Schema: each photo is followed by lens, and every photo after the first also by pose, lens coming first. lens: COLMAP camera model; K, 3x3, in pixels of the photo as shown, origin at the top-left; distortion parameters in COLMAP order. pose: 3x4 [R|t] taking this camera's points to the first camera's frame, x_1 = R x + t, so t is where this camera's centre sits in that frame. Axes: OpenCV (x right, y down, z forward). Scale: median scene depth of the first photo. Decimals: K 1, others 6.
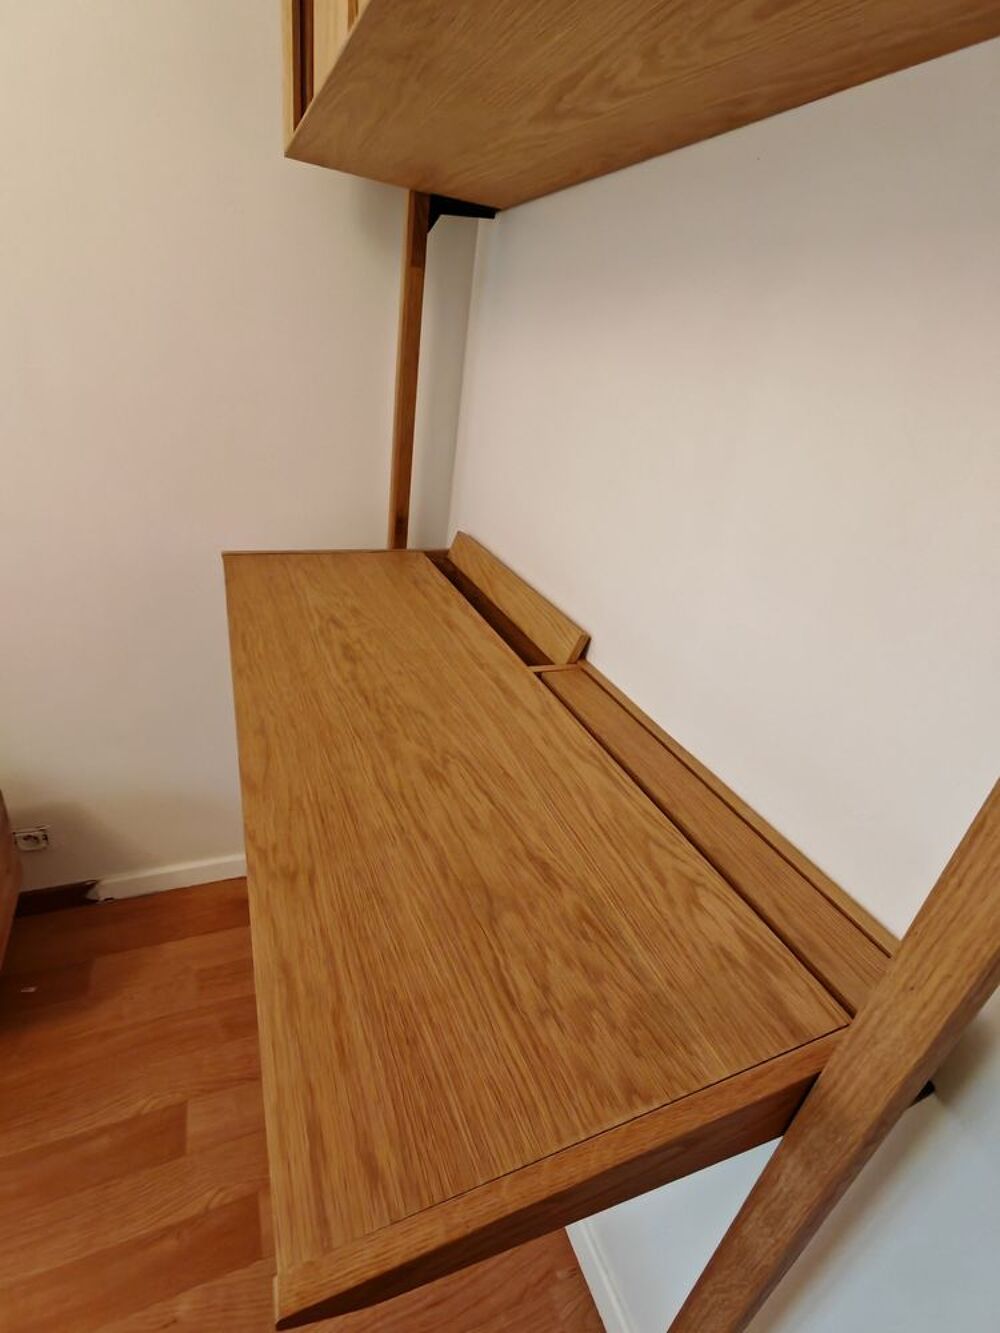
lens RADIAL K [[639.1, 0, 501.6], [0, 639.1, 666.2], [0, 0, 1]] dist [-0.001437, 0.000182]
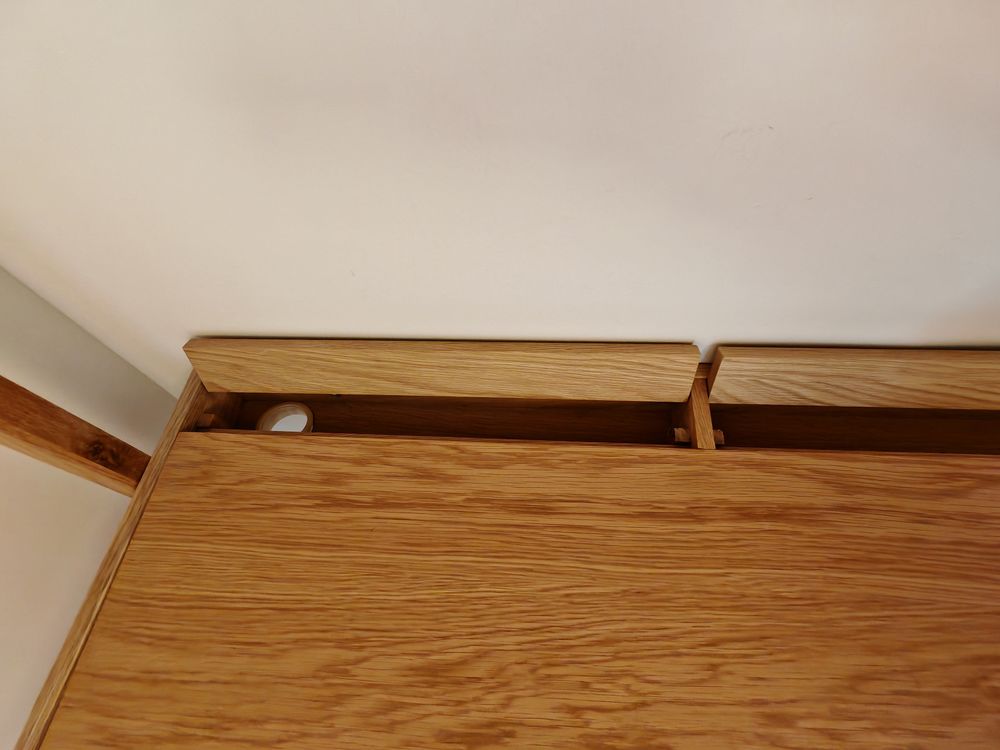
lens RADIAL K [[479.5, 0, 499.9], [0, 479.5, 376.2], [0, 0, 1]] dist [-0.001437, 0.000182]
pose [[0.429598, -0.833405, 0.347681, -0.139069], [0.486446, 0.537960, 0.688455, -0.423297], [-0.760800, -0.126631, 0.636513, 0.732542]]
